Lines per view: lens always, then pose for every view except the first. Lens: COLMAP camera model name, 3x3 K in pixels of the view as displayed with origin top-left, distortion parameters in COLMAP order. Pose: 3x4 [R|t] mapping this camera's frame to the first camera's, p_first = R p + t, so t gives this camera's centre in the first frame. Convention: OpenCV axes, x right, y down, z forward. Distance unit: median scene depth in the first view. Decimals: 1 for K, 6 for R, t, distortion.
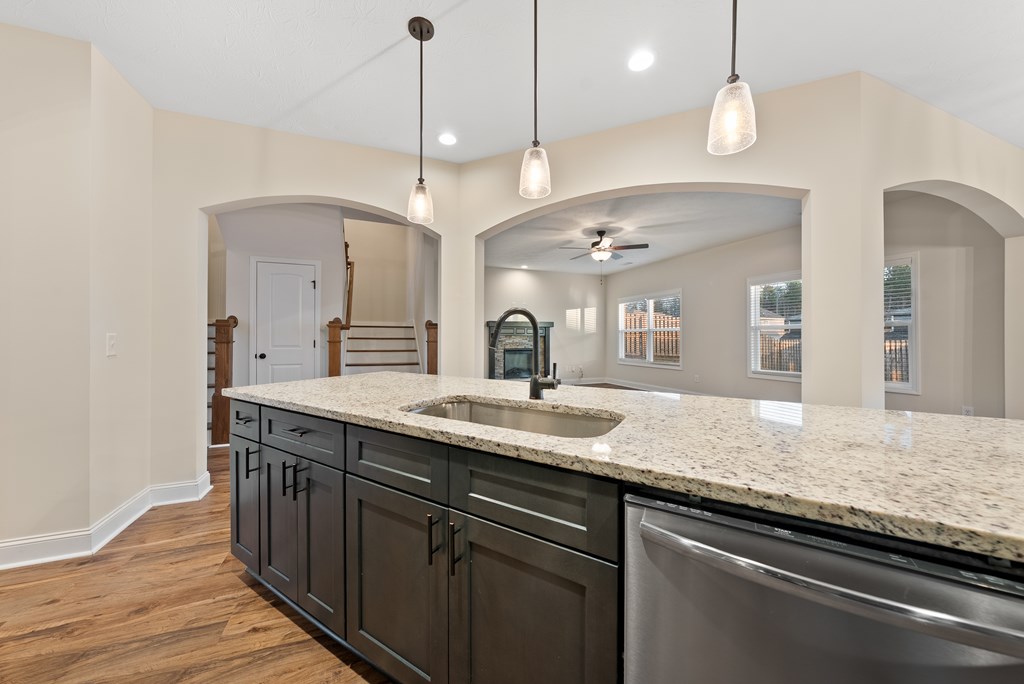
lens RADIAL K [[353.8, 0, 506.3], [0, 353.8, 340.0], [0, 0, 1]] dist [-0.001796, -0.000471]
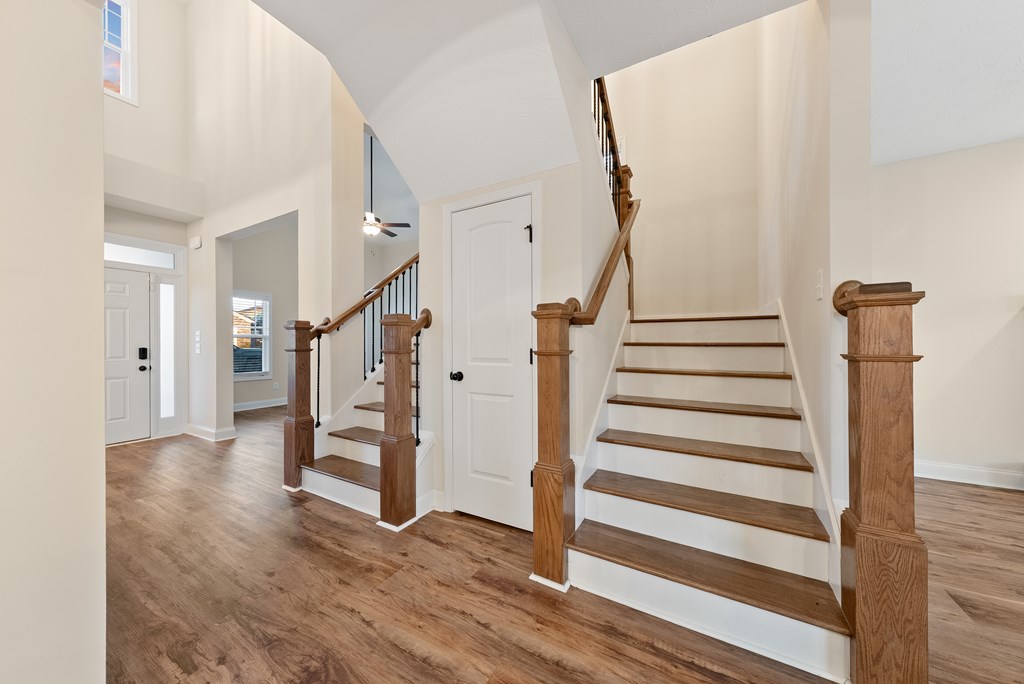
lens RADIAL K [[353.8, 0, 509.7], [0, 353.8, 345.3], [0, 0, 1]] dist [-0.001796, -0.000471]
pose [[0.623307, 0.000264, -0.781977, -0.177320], [0.001488, 0.999998, 0.001523, -0.005871], [0.781976, -0.002113, 0.623305, 0.649678]]
